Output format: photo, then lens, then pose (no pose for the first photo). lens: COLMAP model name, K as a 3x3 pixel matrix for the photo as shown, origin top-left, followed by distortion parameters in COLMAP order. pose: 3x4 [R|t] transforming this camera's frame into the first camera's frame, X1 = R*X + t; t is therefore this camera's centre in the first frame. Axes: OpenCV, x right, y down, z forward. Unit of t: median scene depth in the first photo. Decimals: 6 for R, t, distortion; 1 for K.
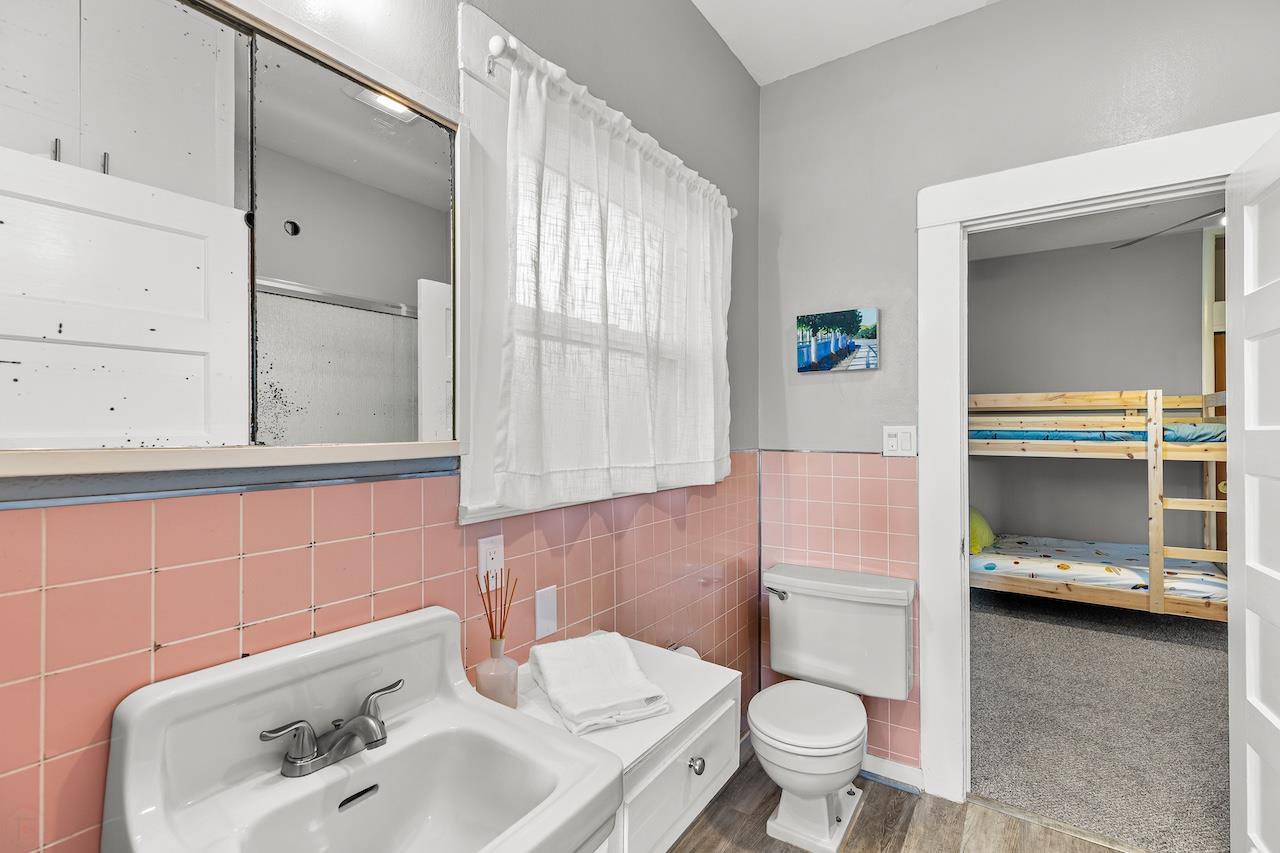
lens RADIAL K [[575.1, 0, 635.9], [0, 575.1, 423.9], [0, 0, 1]] dist [0.008653, -0.002443]
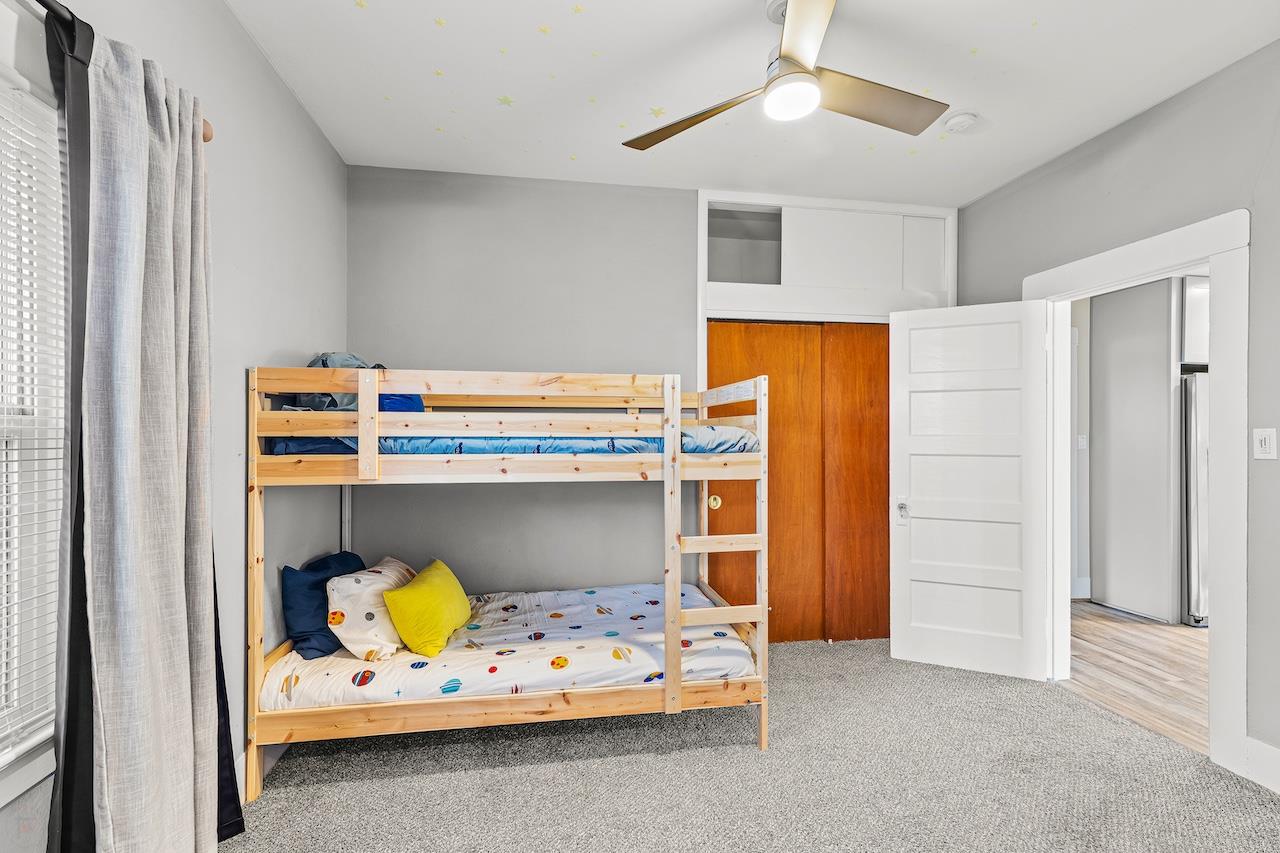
lens RADIAL K [[575.1, 0, 638.2], [0, 575.1, 432.4], [0, 0, 1]] dist [0.008653, -0.002443]
pose [[0.720209, -0.001389, 0.693756, 0.409770], [-0.004152, 0.999971, 0.006312, 0.002796], [-0.693745, -0.007427, 0.720182, 0.547915]]
